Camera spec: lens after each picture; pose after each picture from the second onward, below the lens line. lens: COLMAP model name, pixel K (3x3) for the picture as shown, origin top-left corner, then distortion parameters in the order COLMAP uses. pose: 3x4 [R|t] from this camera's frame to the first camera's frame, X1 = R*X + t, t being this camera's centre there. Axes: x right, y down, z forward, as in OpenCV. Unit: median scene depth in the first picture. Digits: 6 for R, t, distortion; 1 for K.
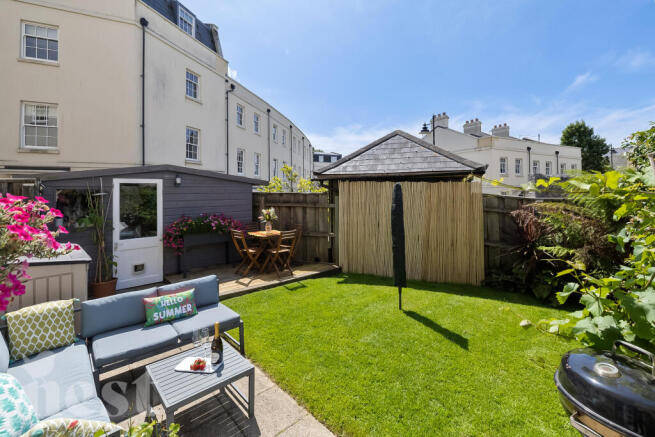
lens RADIAL K [[281.7, 0, 319.9], [0, 281.7, 190.2], [0, 0, 1]] dist [0.000062, 0.000013]
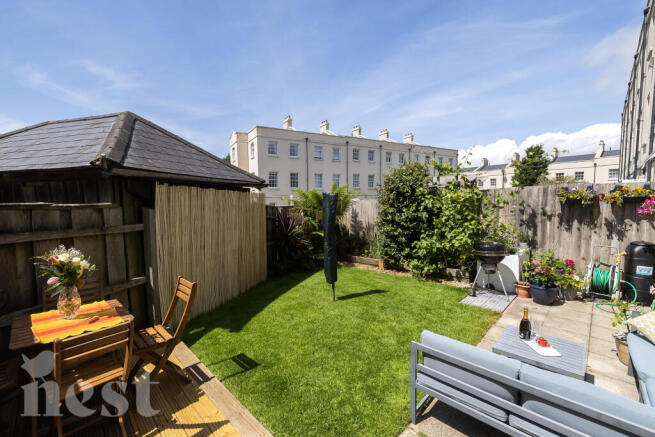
lens RADIAL K [[281.7, 0, 326.0], [0, 281.7, 218.3], [0, 0, 1]] dist [0.000062, 0.000013]
pose [[-0.072321, -0.055935, 0.995812, -0.523384], [0.004495, 0.998398, 0.056407, 0.008064], [-0.997371, 0.008556, -0.071954, 0.679045]]
